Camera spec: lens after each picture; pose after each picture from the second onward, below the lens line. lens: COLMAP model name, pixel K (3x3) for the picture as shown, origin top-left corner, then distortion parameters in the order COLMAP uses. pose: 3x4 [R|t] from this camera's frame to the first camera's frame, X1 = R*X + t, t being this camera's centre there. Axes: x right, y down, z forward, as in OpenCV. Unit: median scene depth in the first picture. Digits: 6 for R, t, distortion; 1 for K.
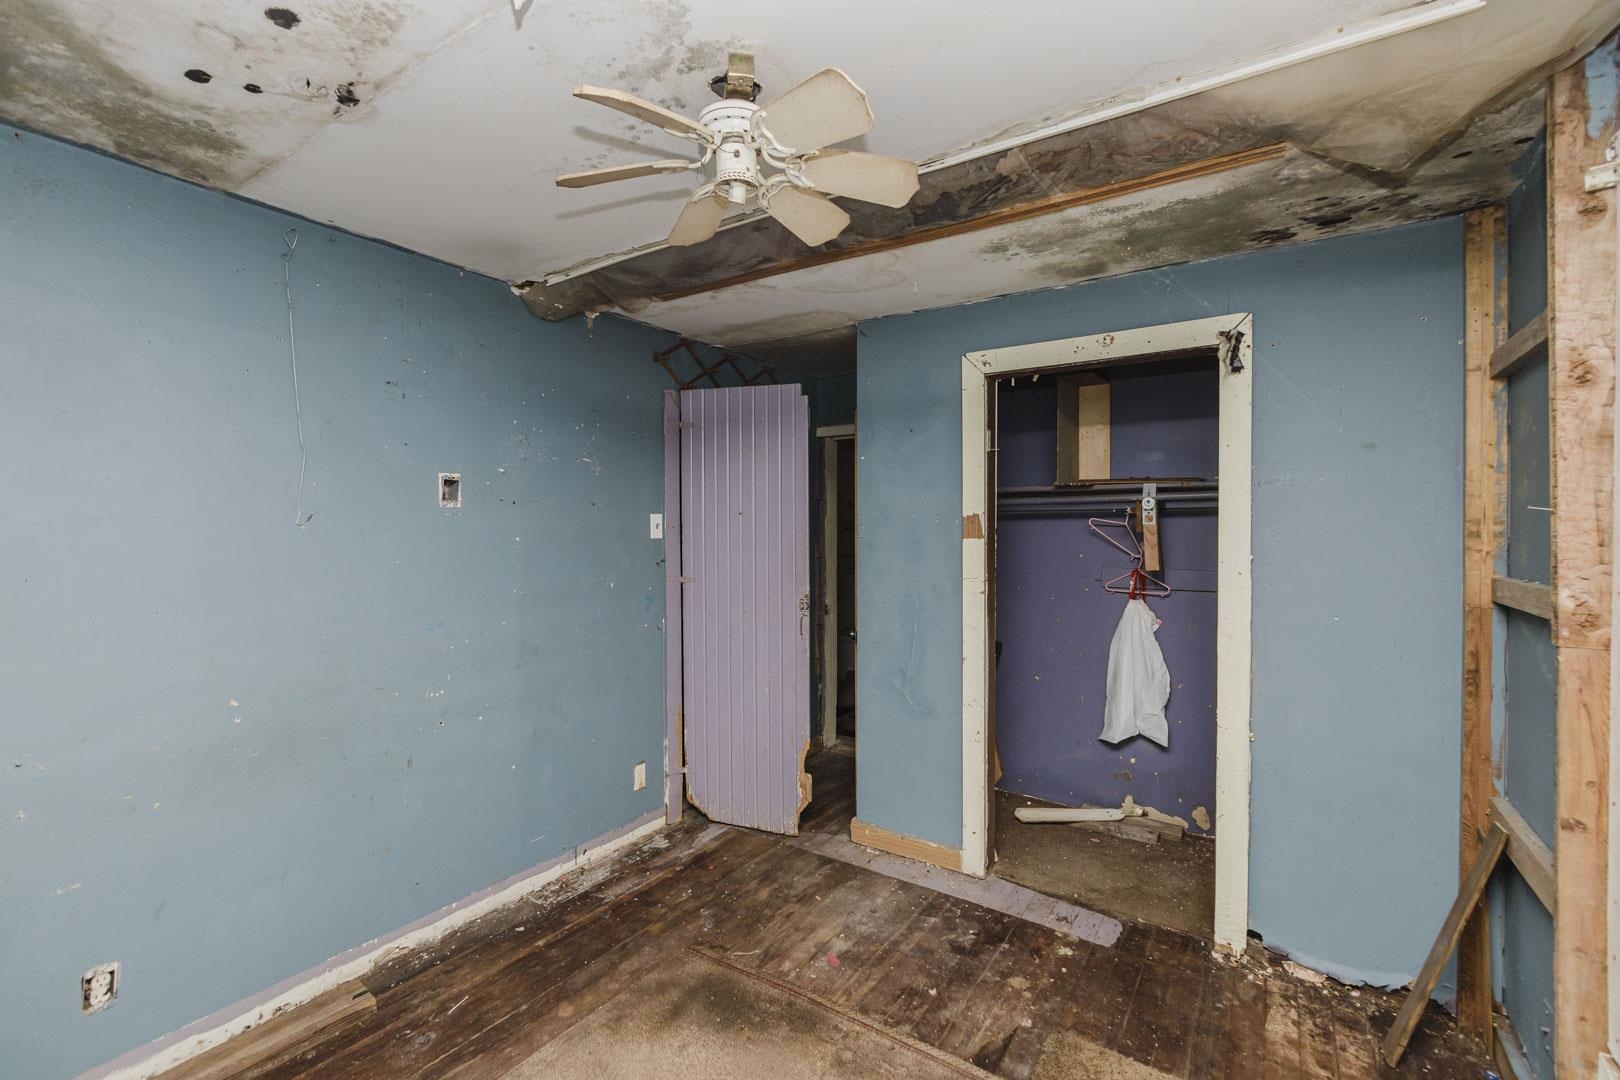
lens RADIAL K [[702.3, 0, 810.0], [0, 702.3, 540.0], [0, 0, 1]] dist [-0.003787, -0.000970]
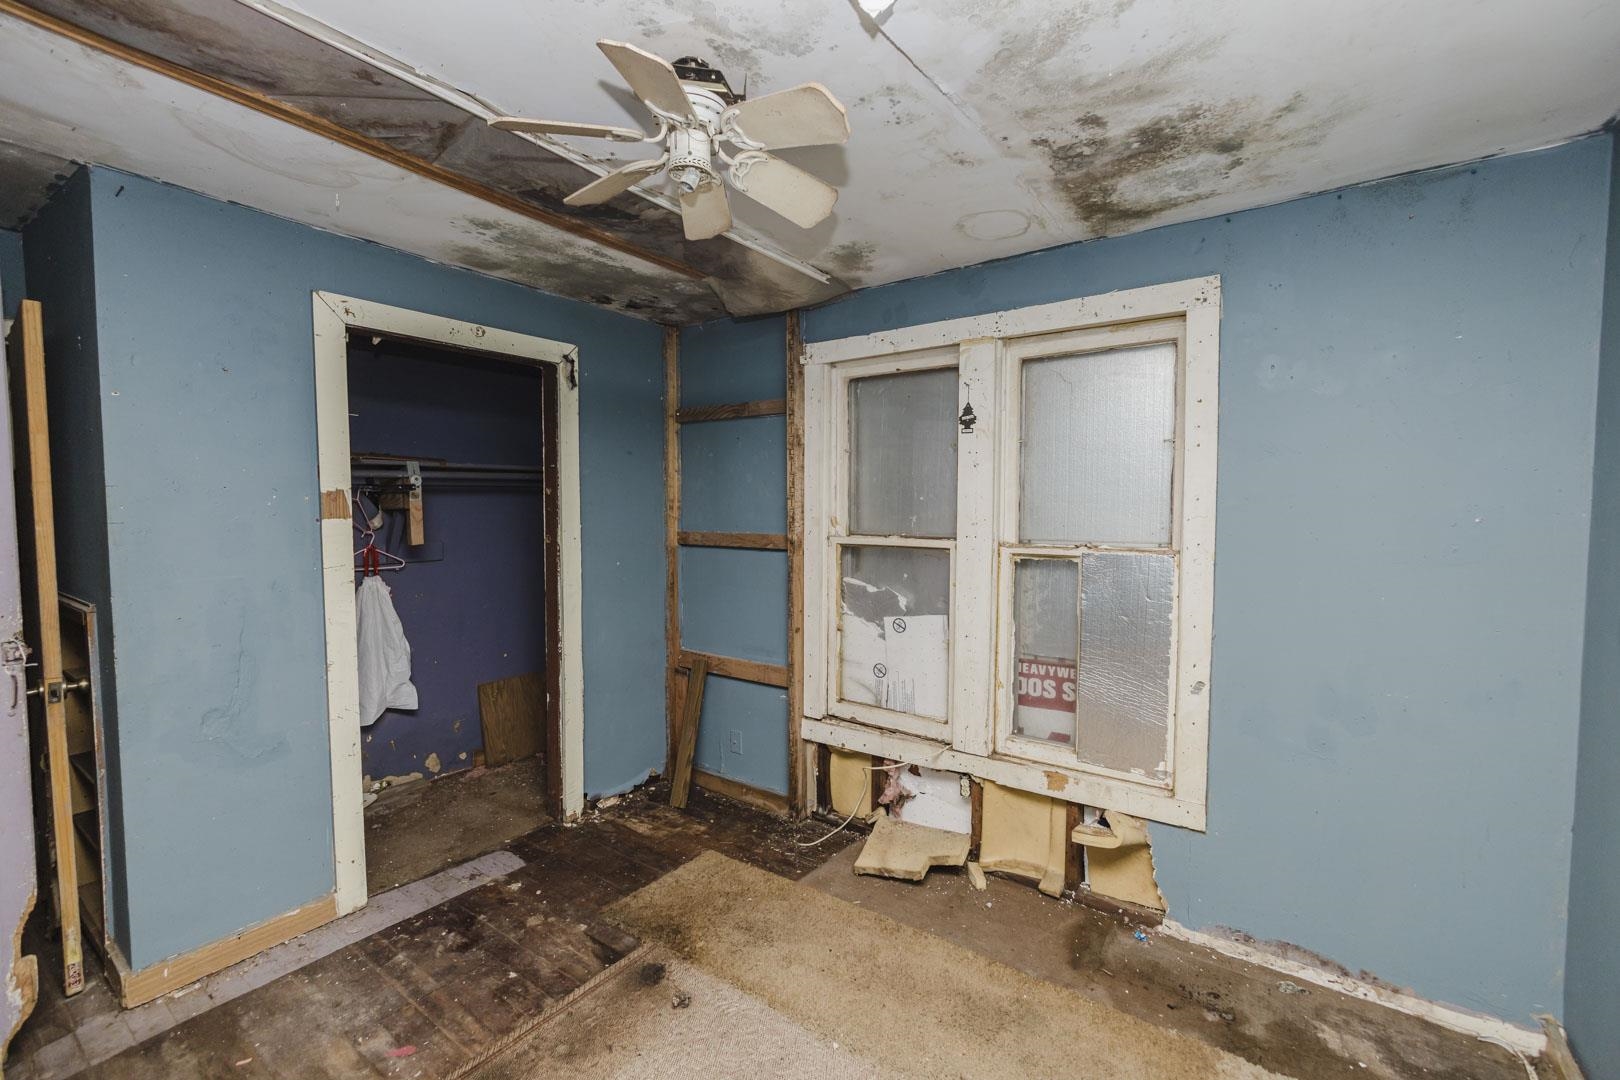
lens RADIAL K [[702.3, 0, 810.0], [0, 702.3, 540.0], [0, 0, 1]] dist [-0.003787, -0.000970]
pose [[0.009167, -0.058465, 0.998247, -0.698222], [0.014109, 0.998197, 0.058333, -0.020665], [-0.999858, 0.013549, 0.009975, 0.503802]]
